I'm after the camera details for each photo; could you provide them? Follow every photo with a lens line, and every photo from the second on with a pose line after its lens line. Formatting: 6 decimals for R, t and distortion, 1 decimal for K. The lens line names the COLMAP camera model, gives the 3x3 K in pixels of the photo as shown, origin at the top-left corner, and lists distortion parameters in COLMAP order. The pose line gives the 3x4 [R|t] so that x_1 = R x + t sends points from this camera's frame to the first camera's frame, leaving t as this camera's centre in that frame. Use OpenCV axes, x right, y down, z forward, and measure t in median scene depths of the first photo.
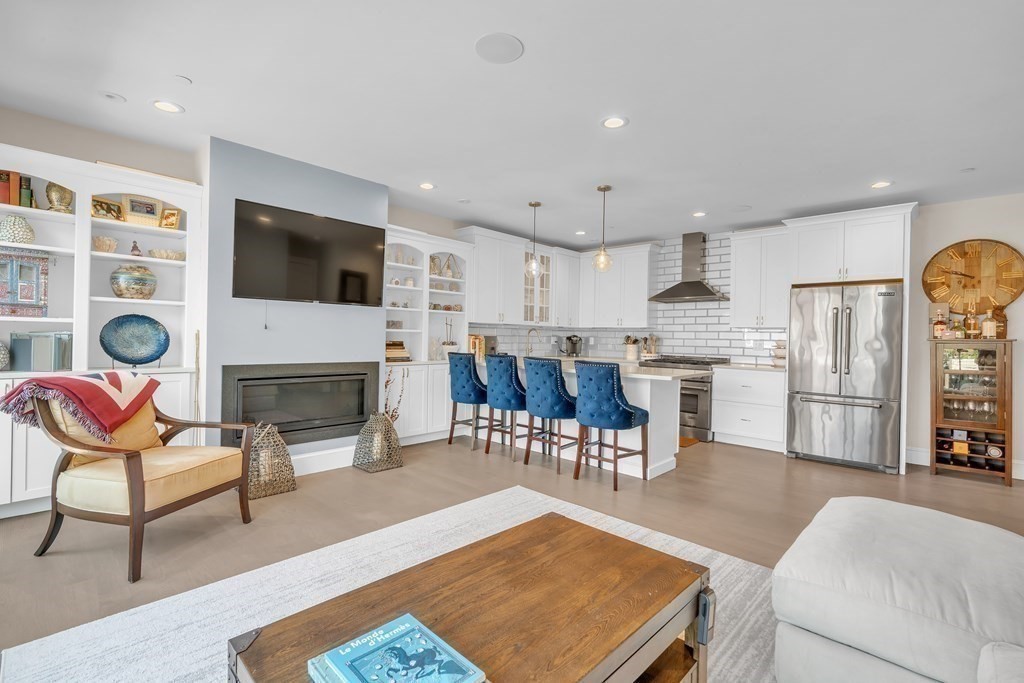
lens RADIAL K [[455.4, 0, 512.0], [0, 455.4, 341.5], [0, 0, 1]] dist [-0.010646, 0.000095]
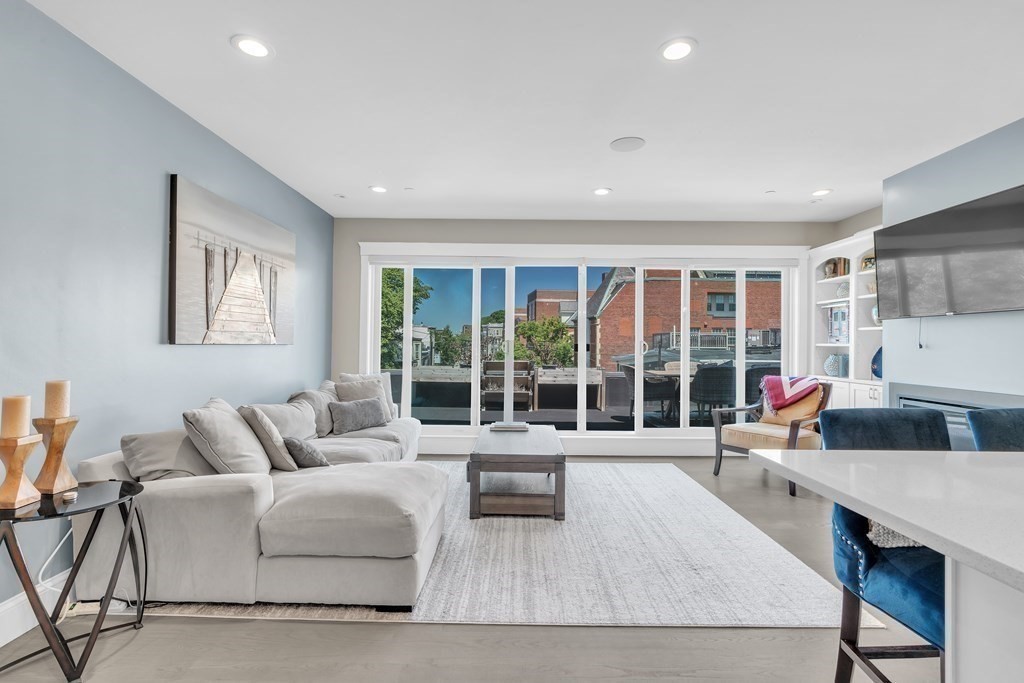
lens RADIAL K [[468.0, 0, 506.9], [0, 468.0, 336.6], [0, 0, 1]] dist [-0.003387, 0.000047]
pose [[-0.730077, -0.038736, -0.682266, 0.491212], [-0.032609, 0.999230, -0.021837, -0.001388], [0.682587, 0.006305, -0.730778, 0.728983]]
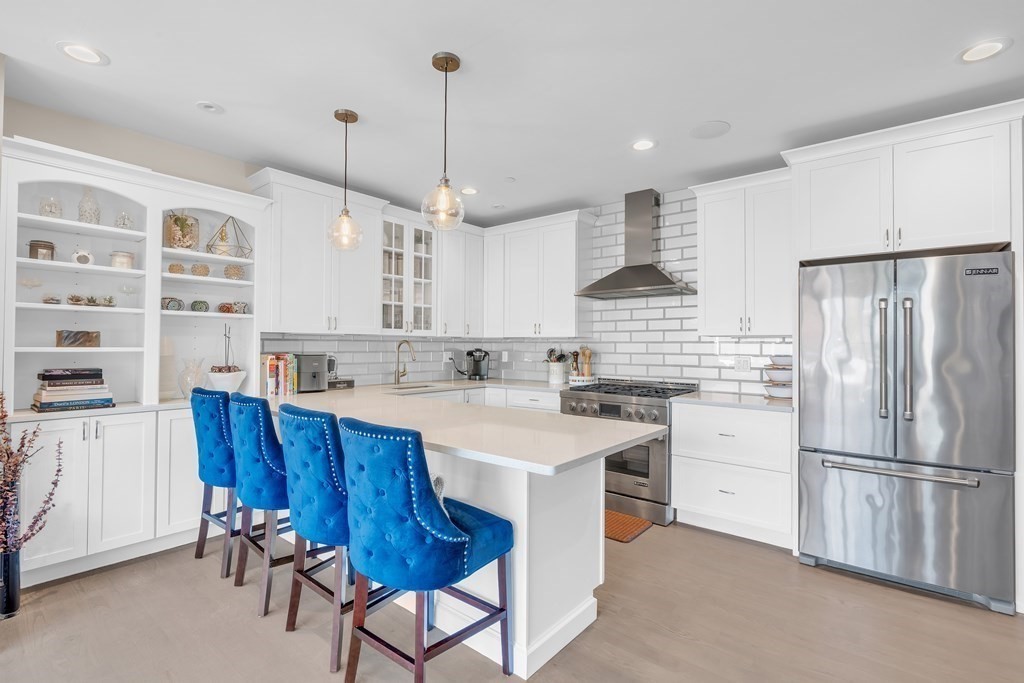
lens RADIAL K [[475.3, 0, 510.2], [0, 475.3, 339.6], [0, 0, 1]] dist [0.001272, 0.000207]
pose [[0.998297, -0.011105, 0.057261, 0.189223], [0.012389, 0.999679, -0.022119, -0.014797], [-0.056997, 0.022791, 0.998114, 0.370647]]
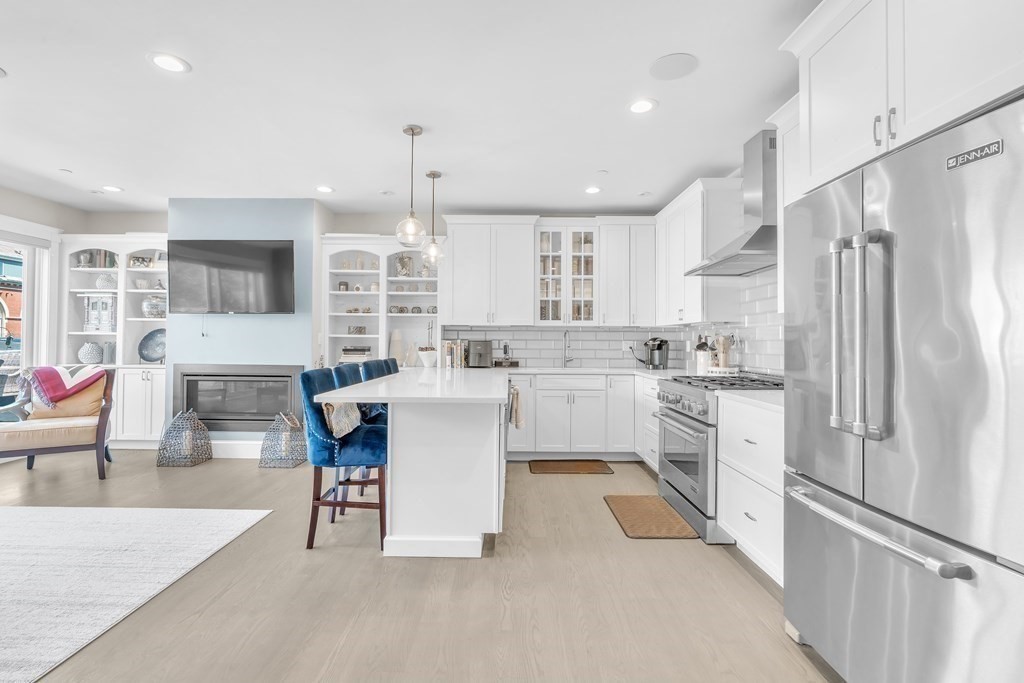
lens RADIAL K [[468.0, 0, 506.9], [0, 468.0, 336.6], [0, 0, 1]] dist [-0.003387, 0.000047]
pose [[0.683642, -0.023591, -0.729437, 0.648624], [-0.001655, 0.999425, -0.033874, 0.010522], [0.729816, 0.024365, 0.683209, 0.472910]]
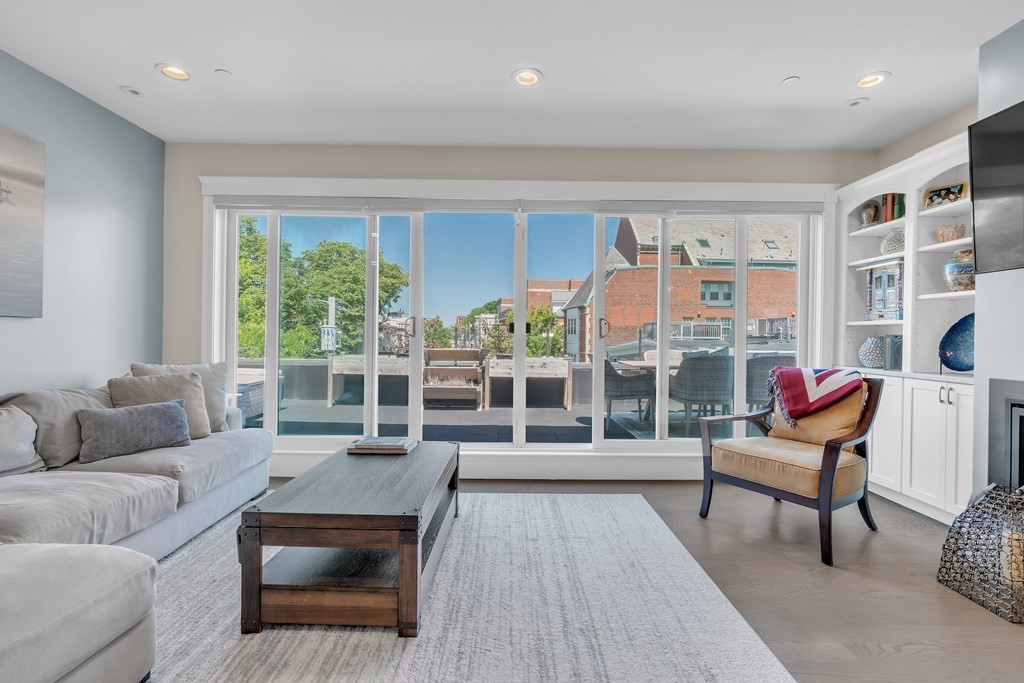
lens RADIAL K [[468.0, 0, 506.9], [0, 468.0, 336.6], [0, 0, 1]] dist [-0.003387, 0.000047]
pose [[-0.722779, -0.027270, -0.690541, 0.205852], [-0.034042, 0.999413, -0.003835, 0.011490], [0.690240, 0.020736, -0.723283, 0.615094]]
